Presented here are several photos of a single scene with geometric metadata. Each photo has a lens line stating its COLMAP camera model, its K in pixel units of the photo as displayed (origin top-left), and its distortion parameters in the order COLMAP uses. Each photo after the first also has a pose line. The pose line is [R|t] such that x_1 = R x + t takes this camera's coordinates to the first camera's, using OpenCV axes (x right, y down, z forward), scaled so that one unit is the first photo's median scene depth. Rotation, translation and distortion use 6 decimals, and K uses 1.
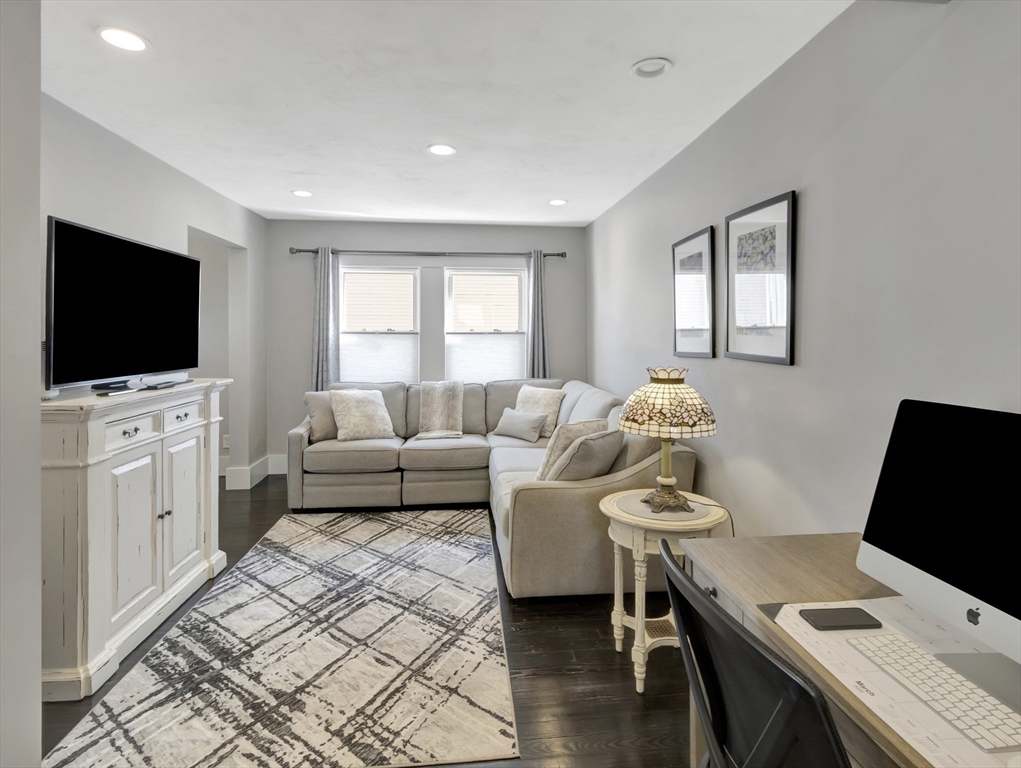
lens RADIAL K [[540.1, 0, 514.8], [0, 540.1, 351.5], [0, 0, 1]] dist [0.004889, 0.000825]
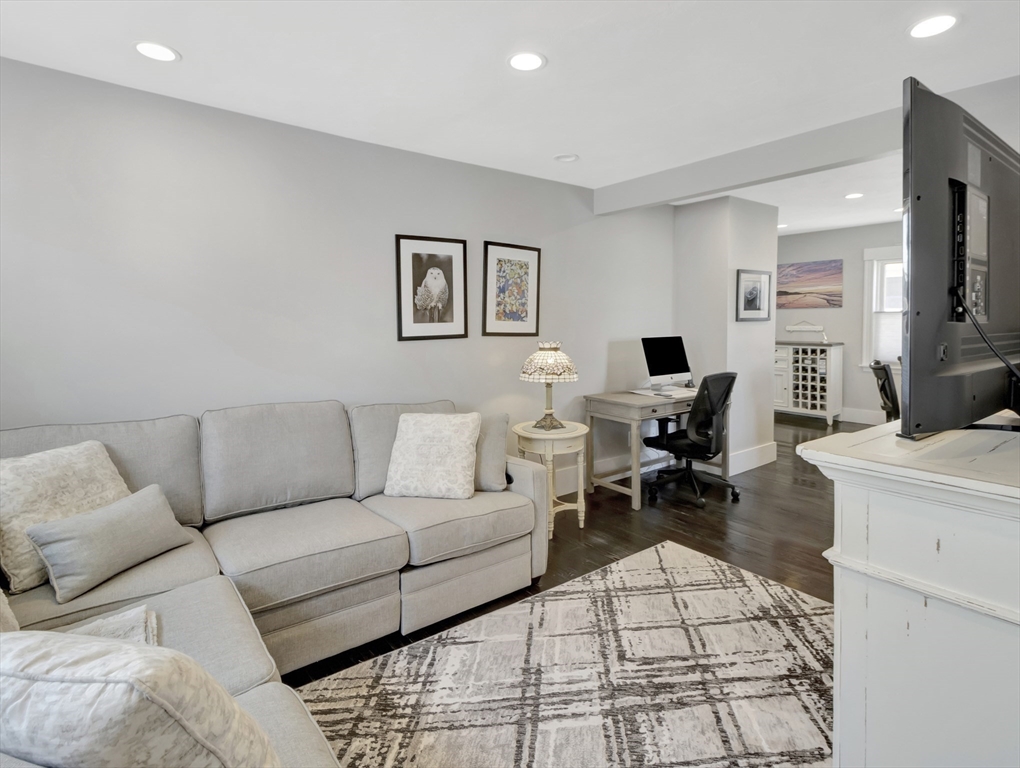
lens RADIAL K [[539.5, 0, 514.3], [0, 539.5, 351.6], [0, 0, 1]] dist [0.004889, 0.000825]
pose [[-0.526219, -0.050091, 0.848873, -0.952018], [0.026960, 0.996779, 0.075532, -0.069431], [-0.849922, 0.062632, -0.523173, 1.766781]]
